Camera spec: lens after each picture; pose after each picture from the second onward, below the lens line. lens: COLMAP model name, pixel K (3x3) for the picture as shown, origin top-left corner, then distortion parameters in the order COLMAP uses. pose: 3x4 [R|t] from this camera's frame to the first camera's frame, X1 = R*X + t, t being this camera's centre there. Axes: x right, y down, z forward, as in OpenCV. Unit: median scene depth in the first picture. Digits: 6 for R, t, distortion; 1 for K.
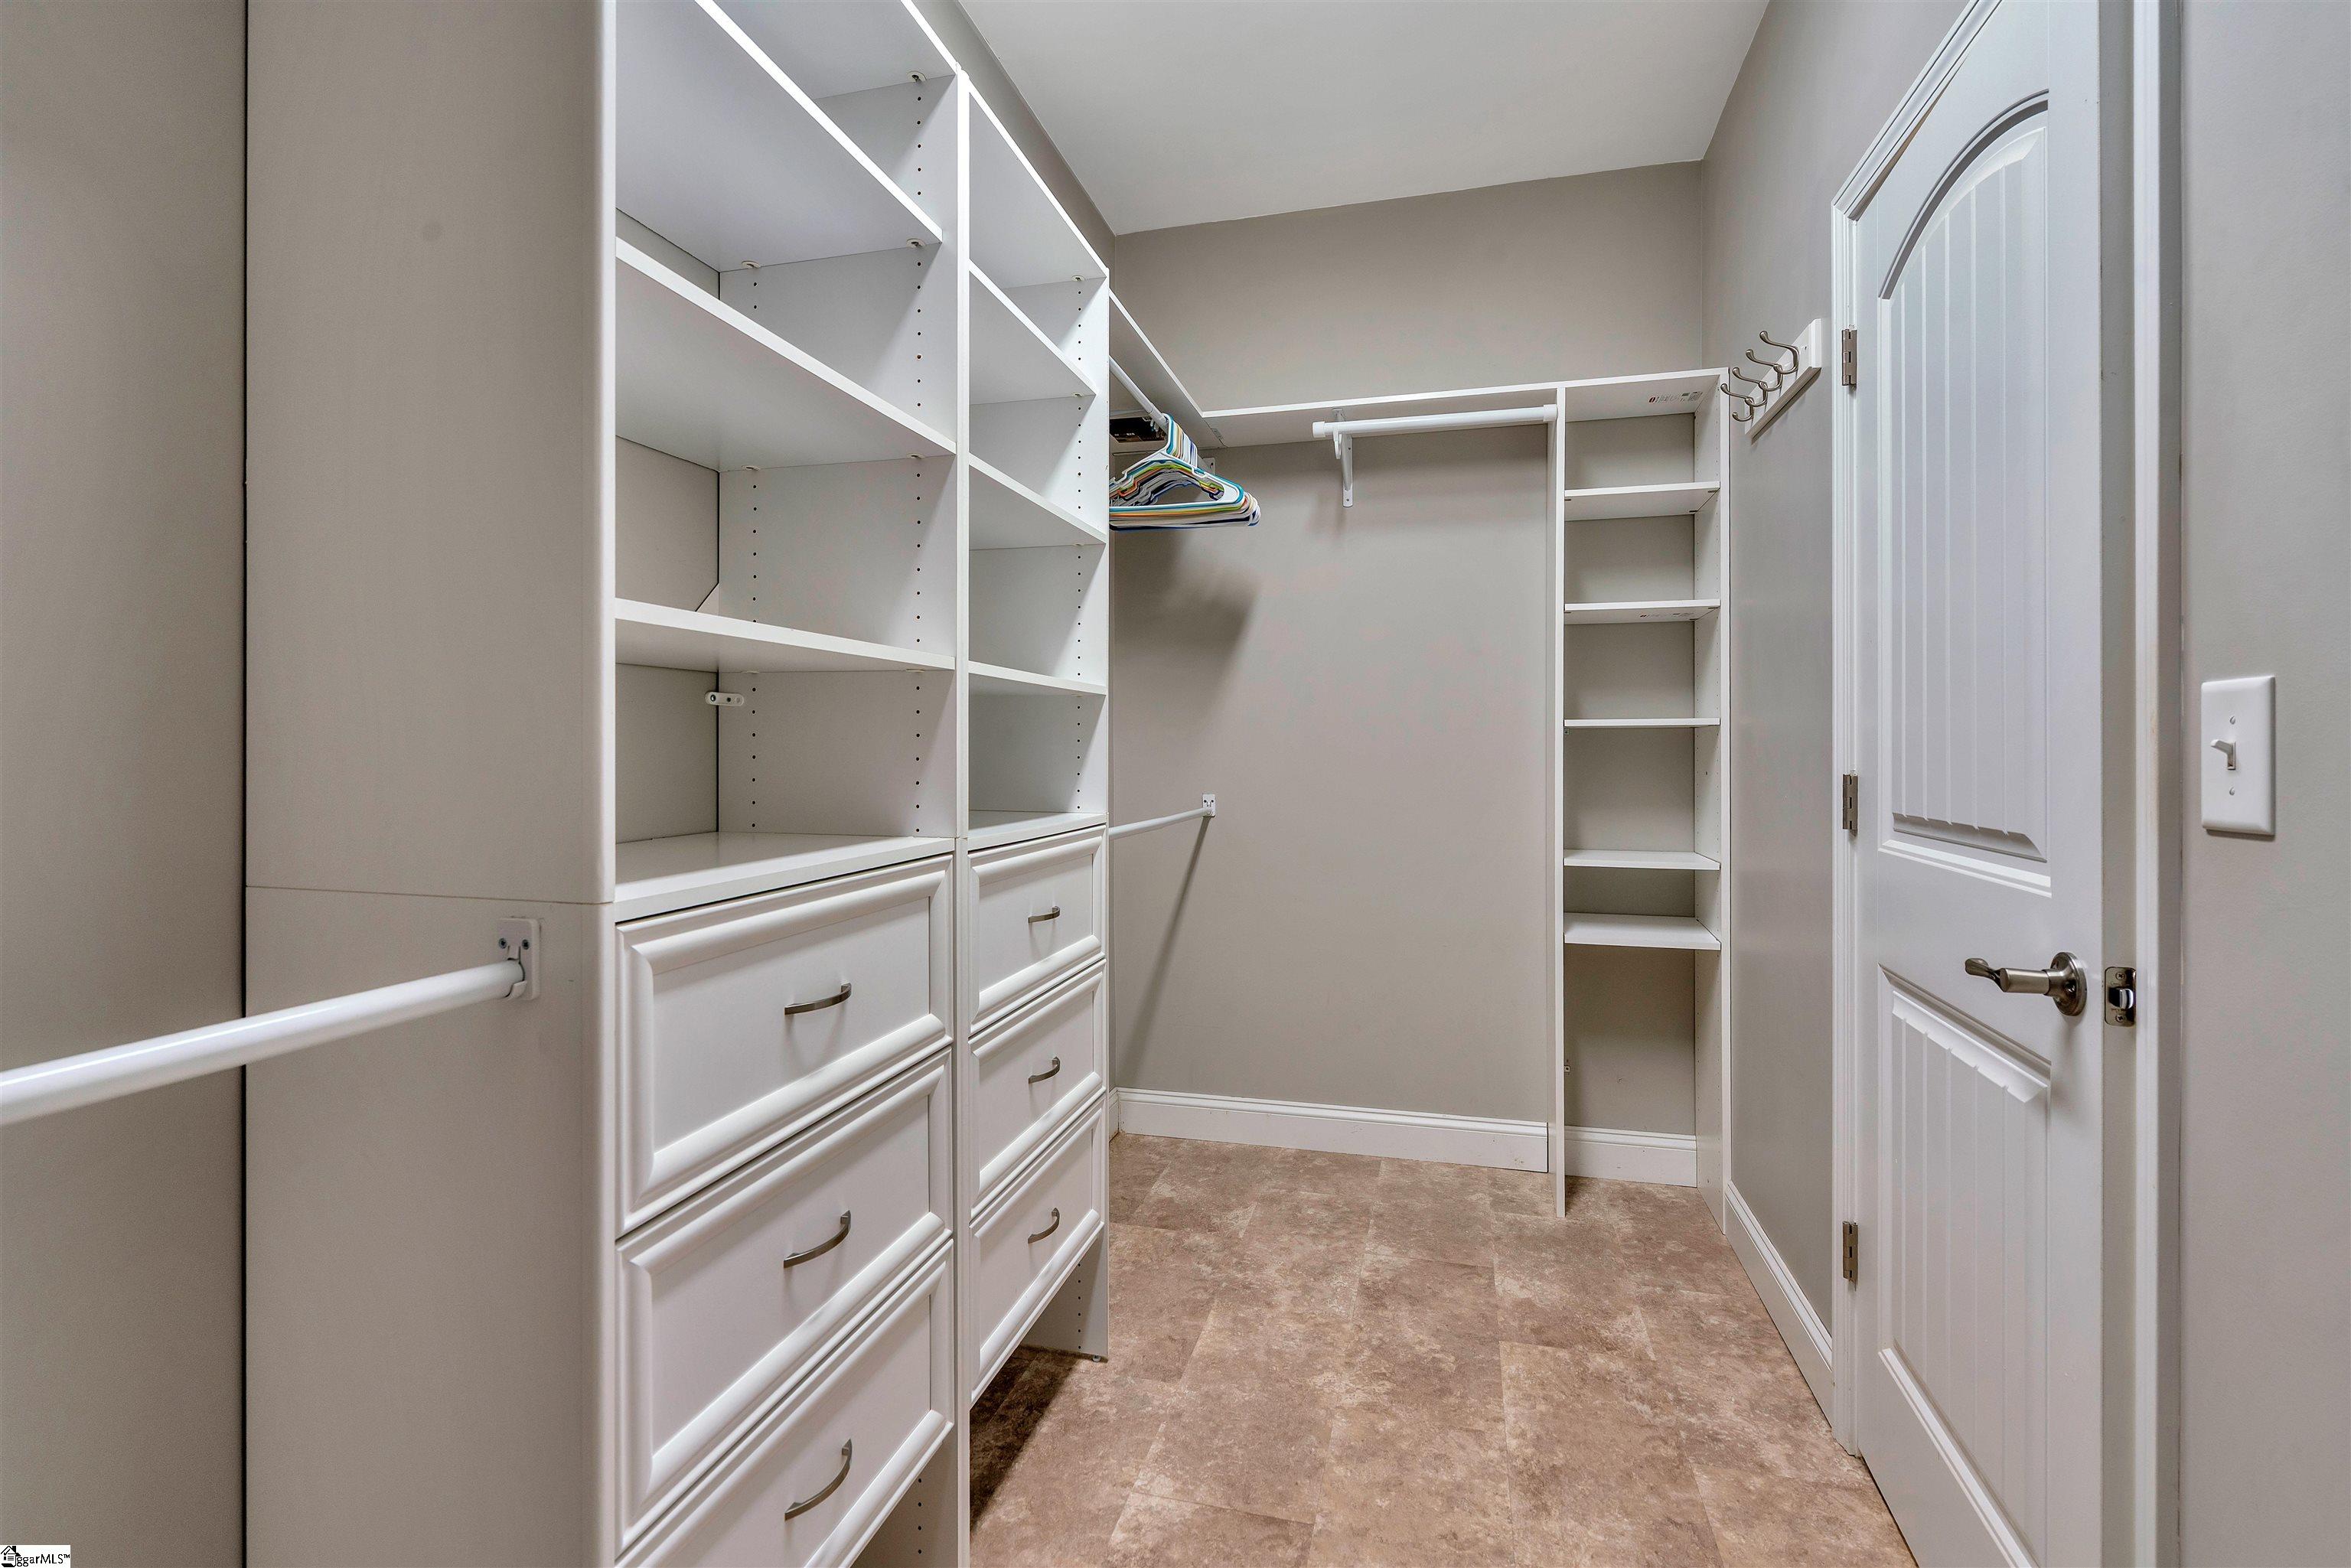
lens RADIAL K [[1054.5, 0, 1176.1], [0, 1054.5, 763.0], [0, 0, 1]] dist [0.000377, 0.000051]
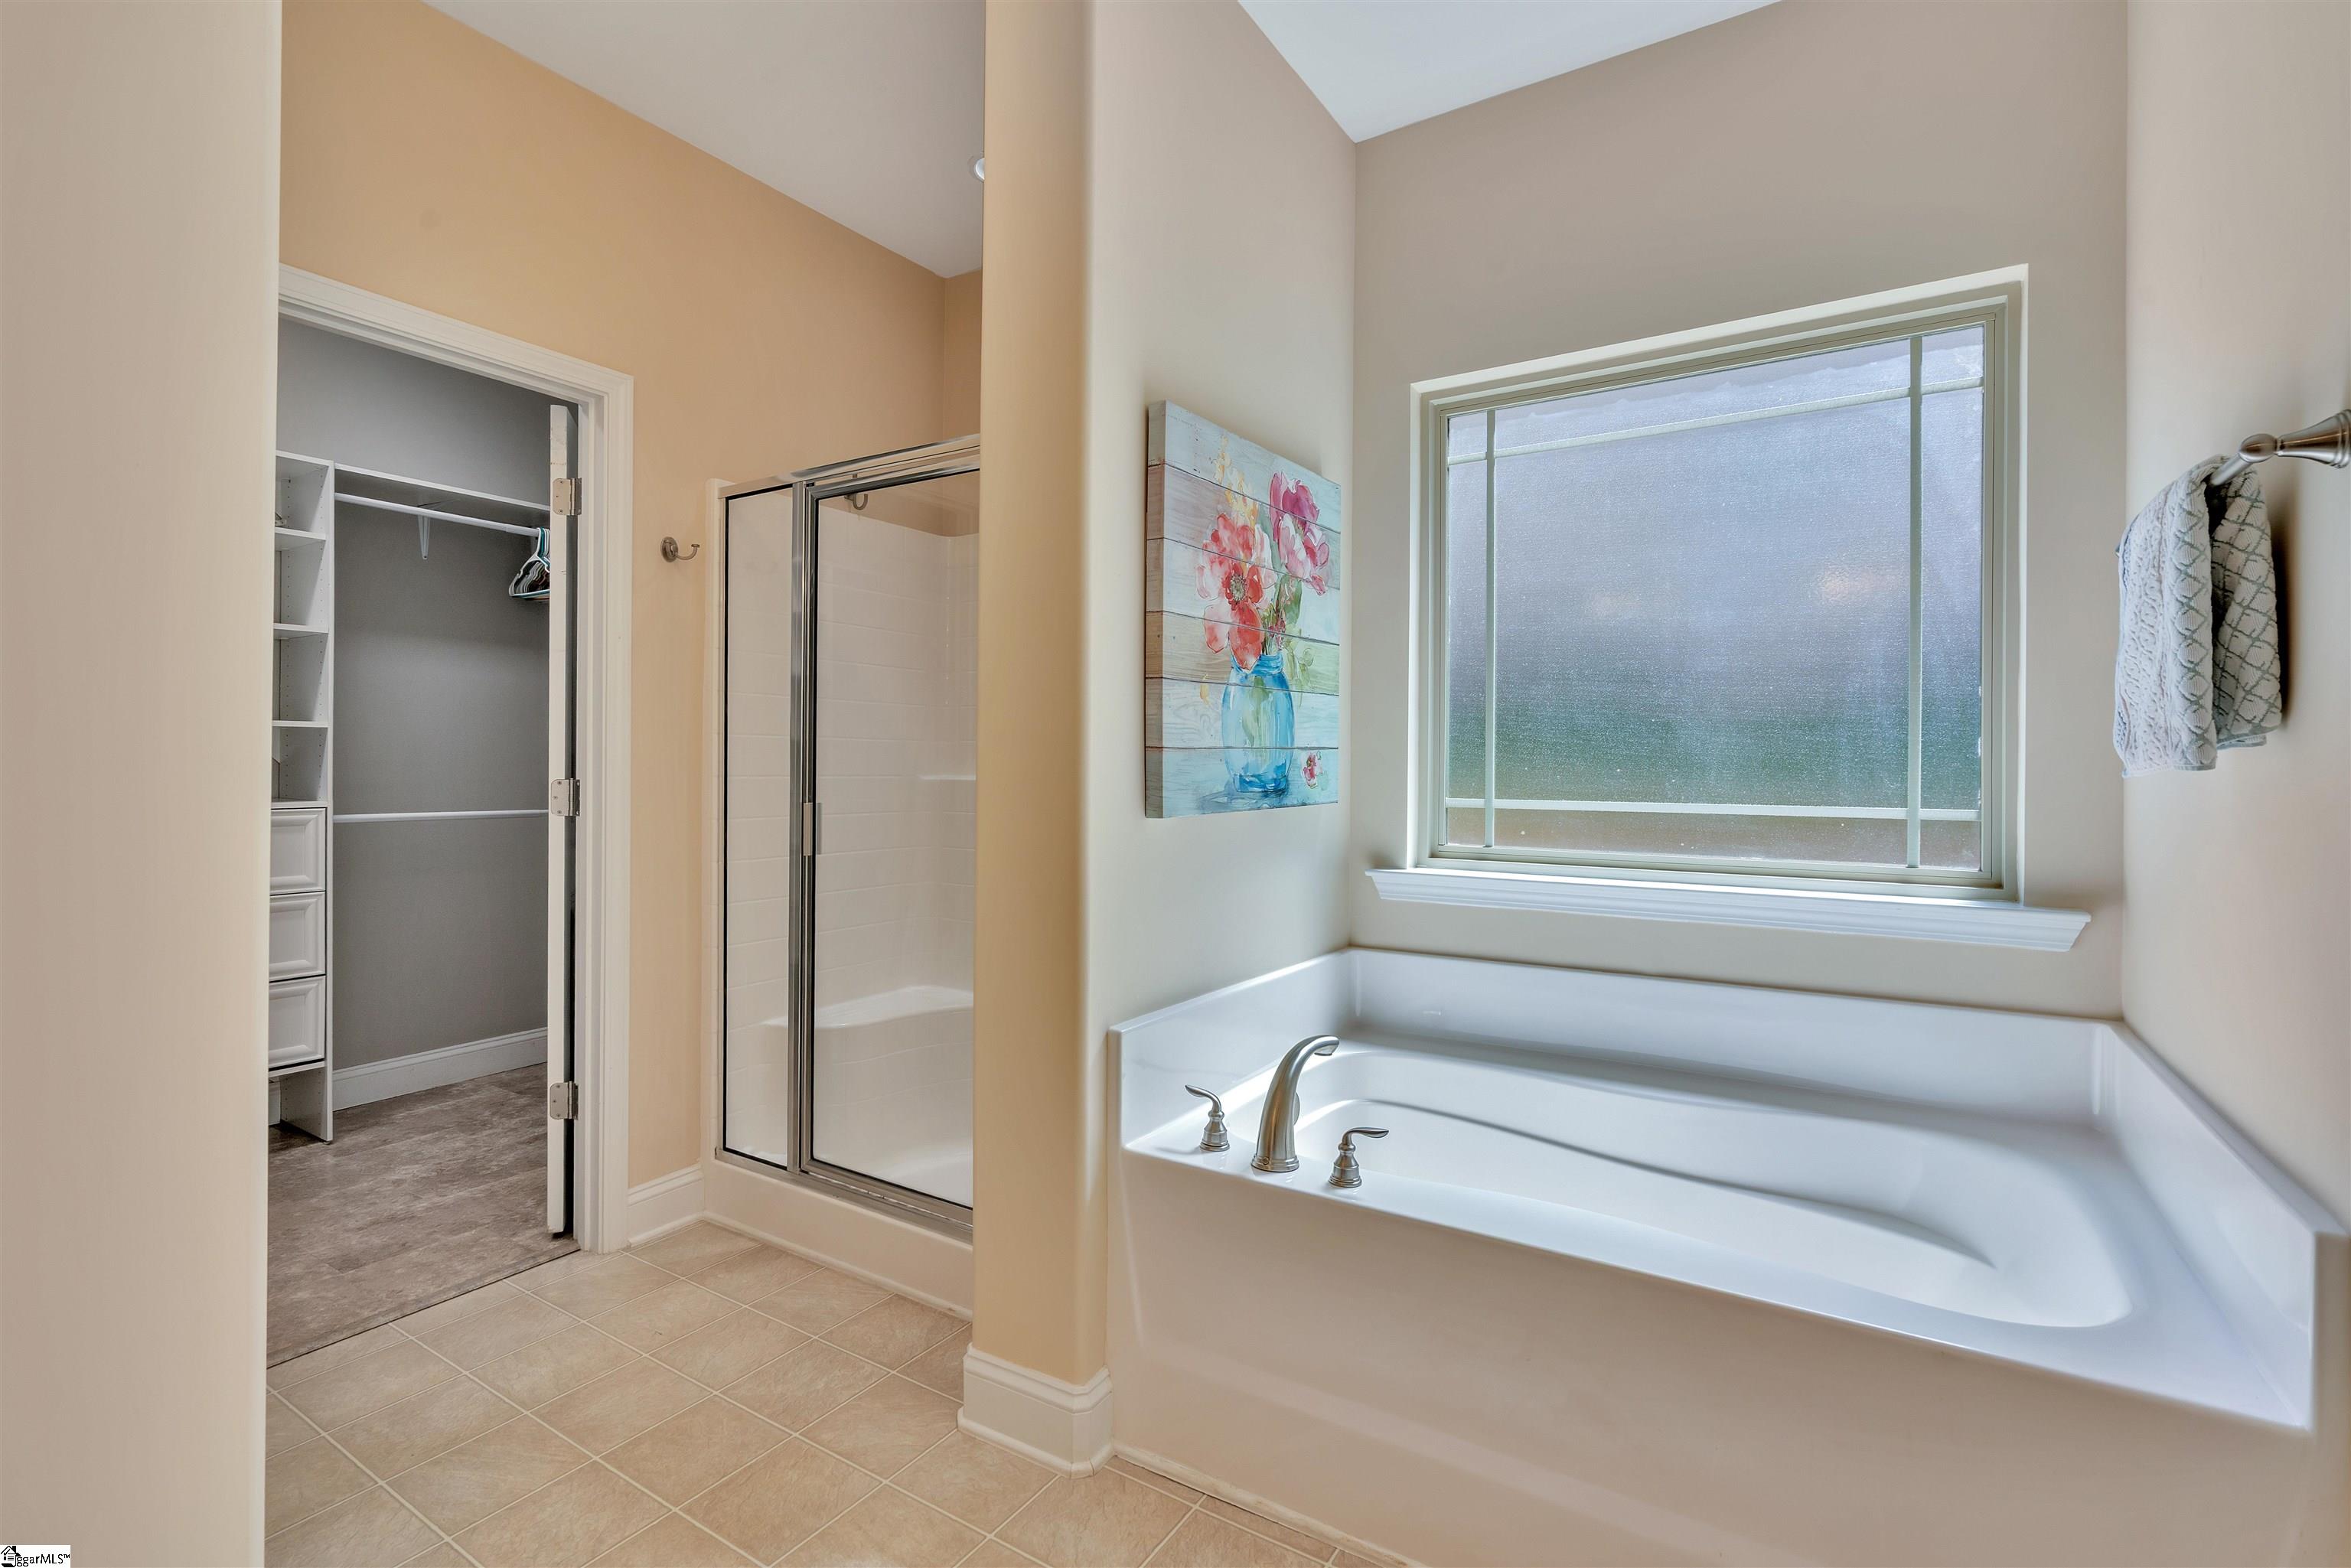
lens RADIAL K [[1069.5, 0, 1167.5], [0, 1069.5, 761.3], [0, 0, 1]] dist [0.001113, 0.000078]
pose [[0.952743, 0.006879, -0.303699, 1.718866], [-0.010336, 0.999899, -0.009777, -0.007410], [0.303601, 0.012454, 0.952718, -0.169983]]
